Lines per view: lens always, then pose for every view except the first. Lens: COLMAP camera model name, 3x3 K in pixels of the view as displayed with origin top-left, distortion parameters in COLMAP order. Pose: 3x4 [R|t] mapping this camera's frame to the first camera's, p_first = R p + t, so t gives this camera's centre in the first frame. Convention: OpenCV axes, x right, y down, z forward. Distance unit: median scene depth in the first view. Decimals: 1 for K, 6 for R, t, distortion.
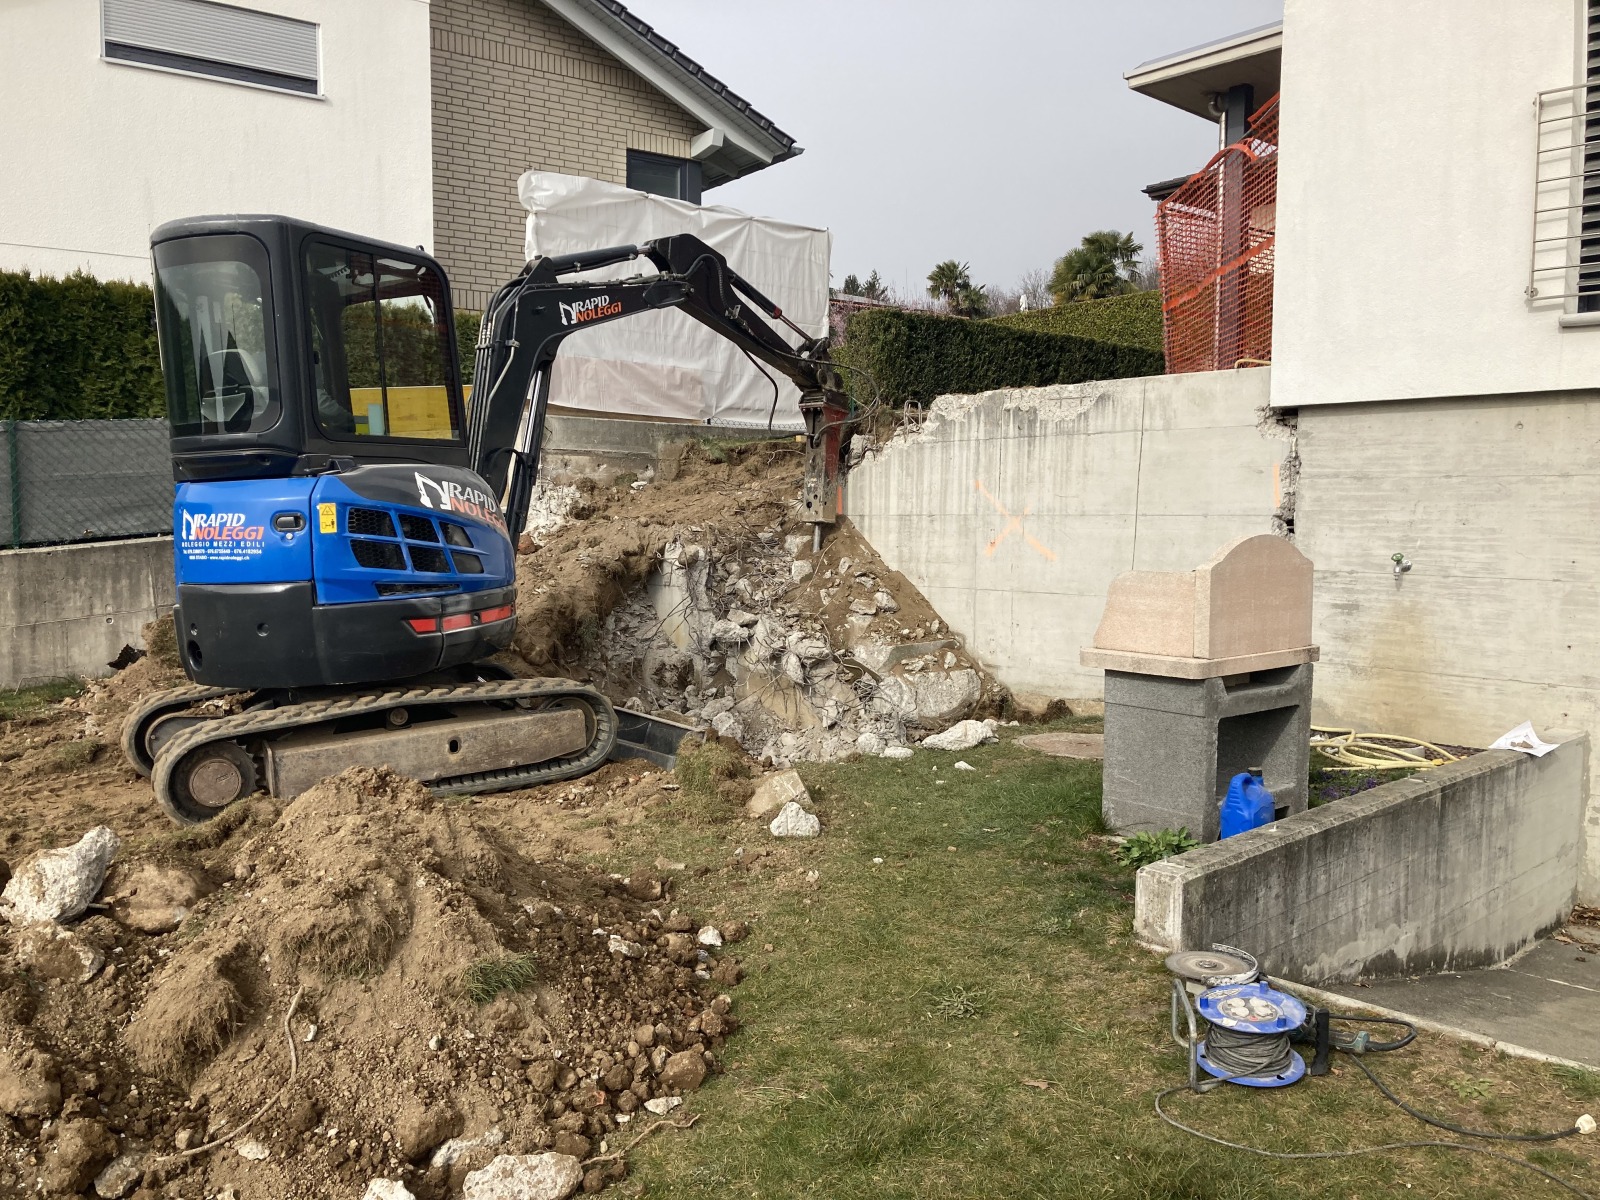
lens RADIAL K [[1312.4, 0, 794.2], [0, 1312.4, 590.0], [0, 0, 1]] dist [0.044938, -0.044207]
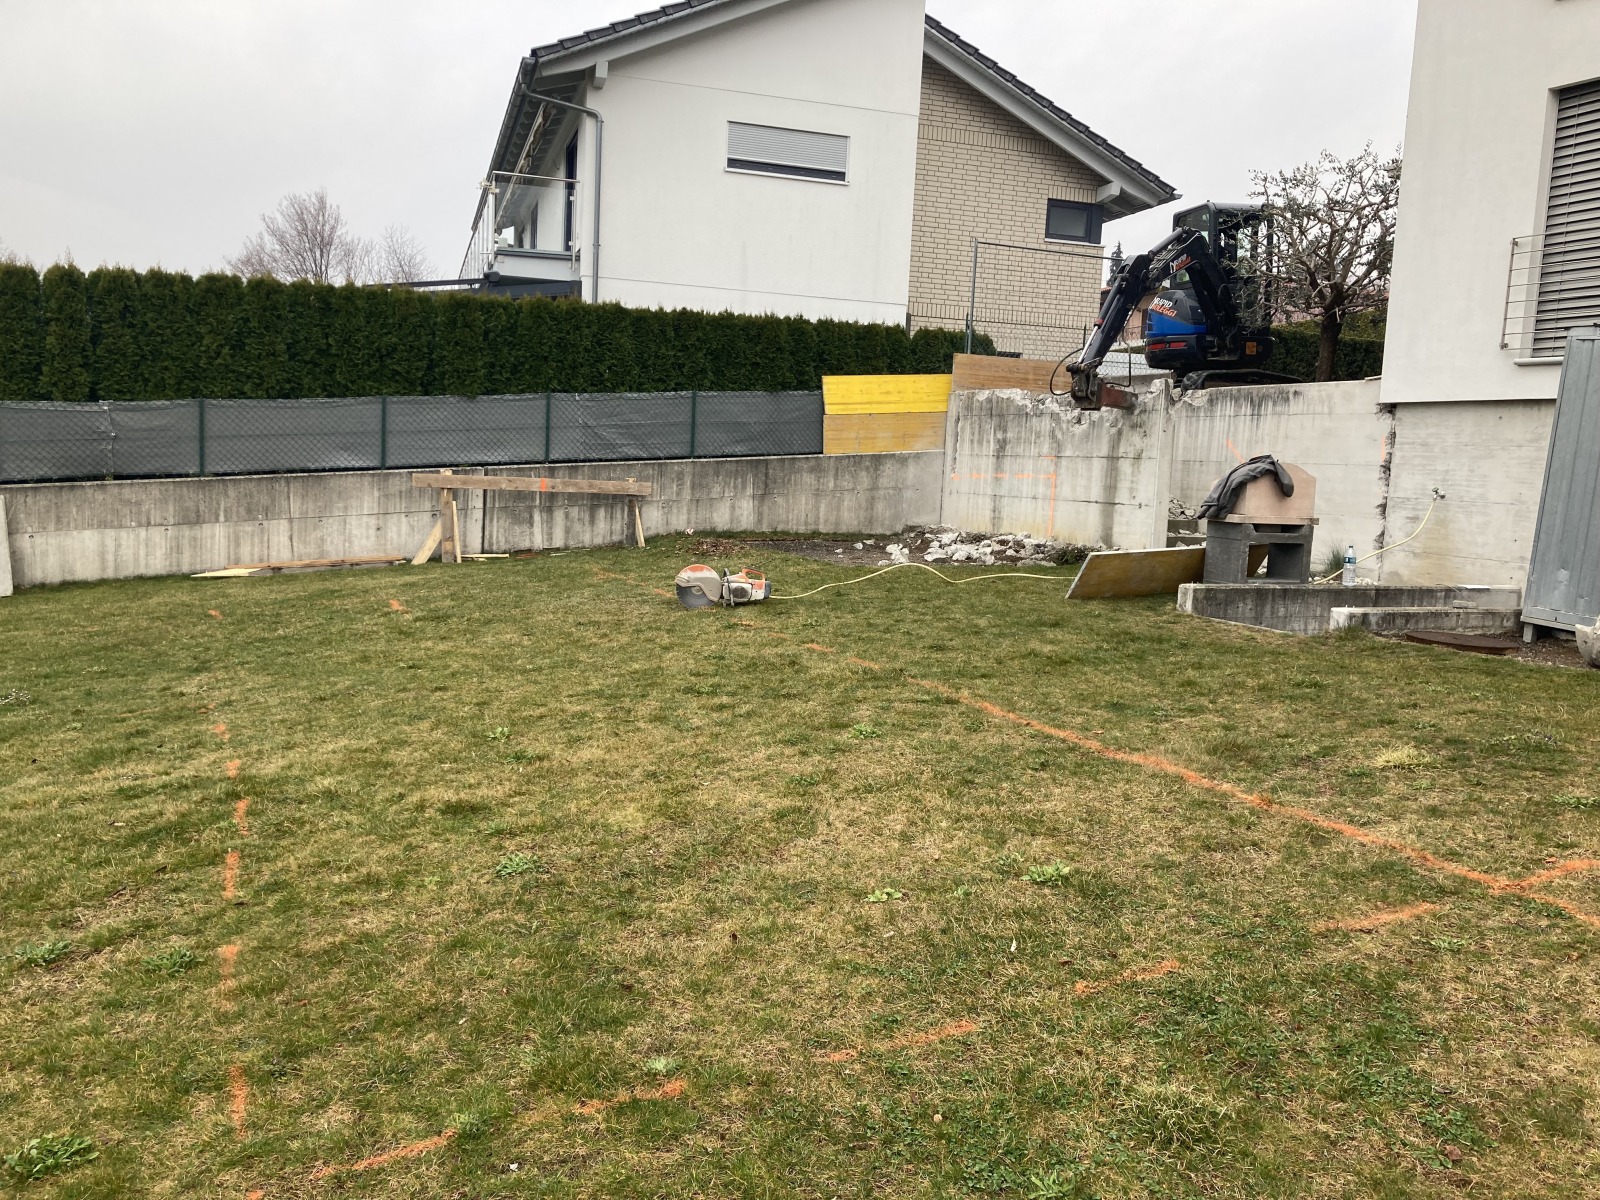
lens RADIAL K [[1312.4, 0, 811.4], [0, 1312.4, 591.0], [0, 0, 1]] dist [0.044938, -0.044207]
pose [[0.950716, 0.073000, -0.301348, 0.191054], [-0.065039, 0.997219, 0.036382, 0.095881], [0.303165, -0.014989, 0.952820, -0.906656]]
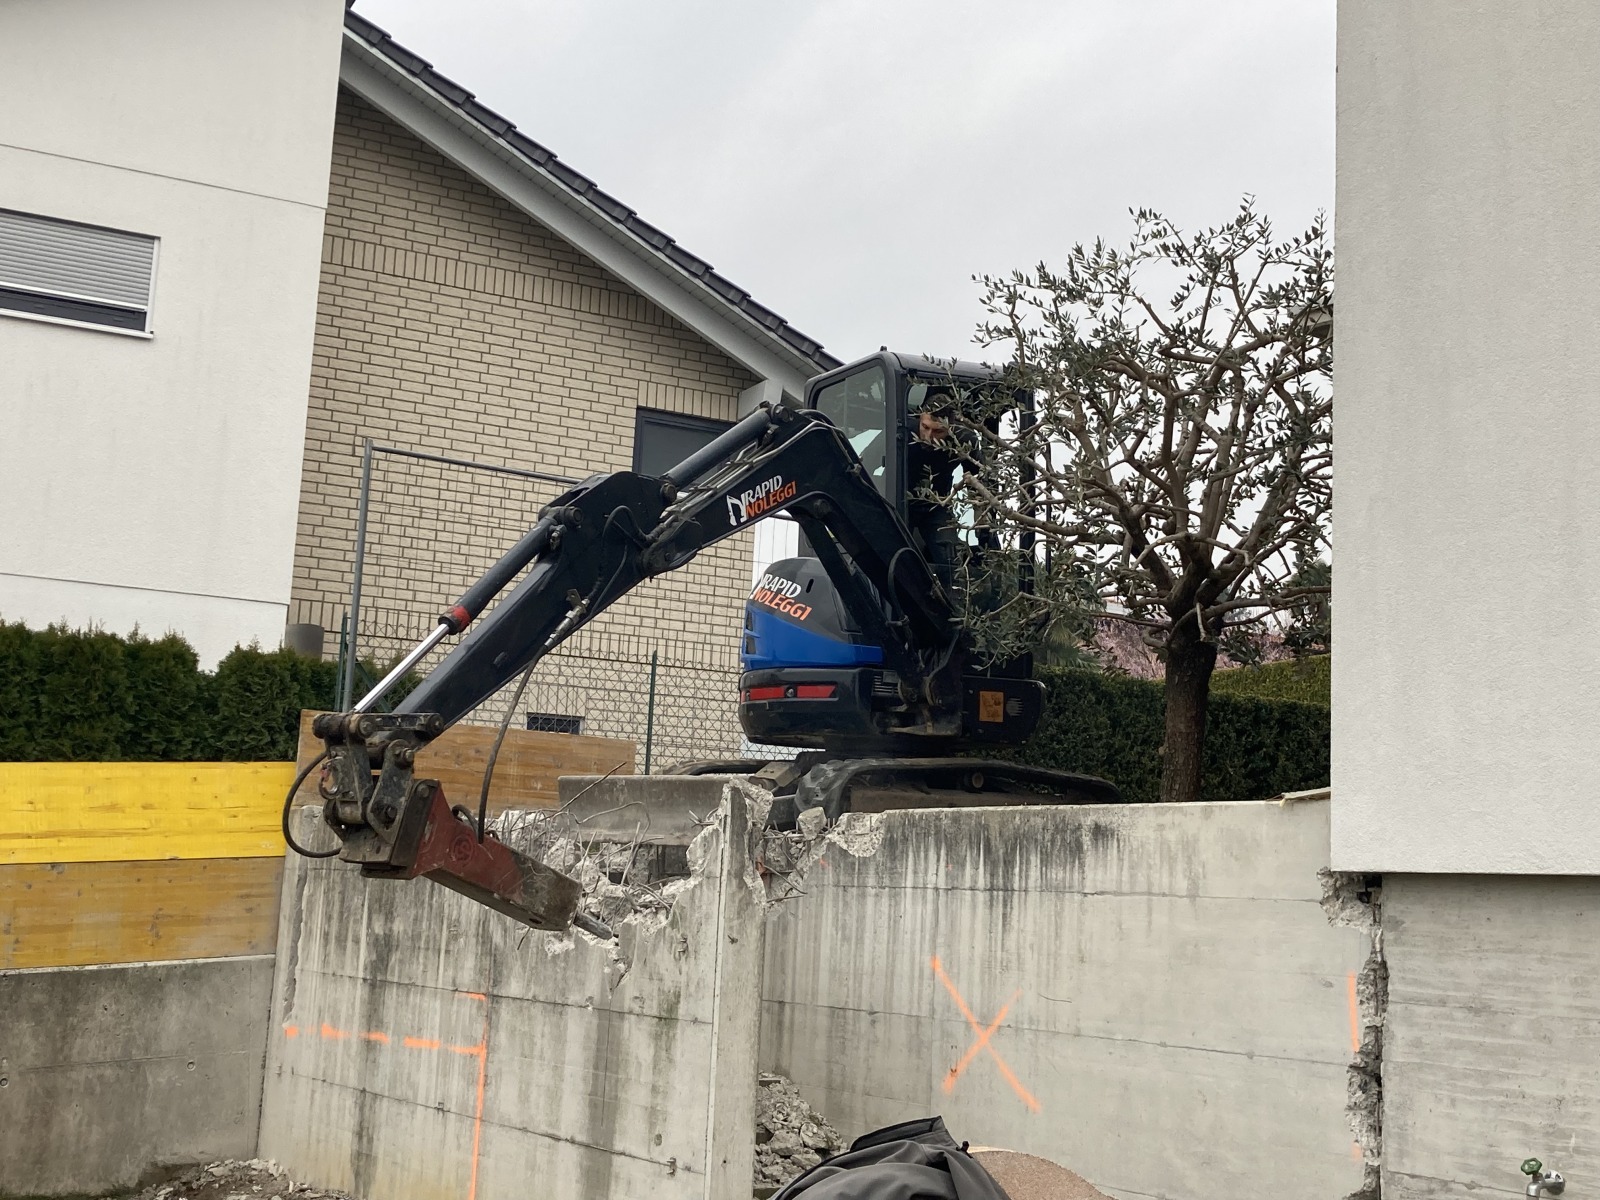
lens RADIAL K [[2009.1, 0, 848.1], [0, 2009.1, 577.1], [0, 0, 1]] dist [0.051075, 0.000000]
pose [[0.990983, 0.024086, -0.131808, 0.265475], [-0.053764, 0.972524, -0.226507, -0.053104], [0.122730, 0.231551, 0.965050, 0.100084]]
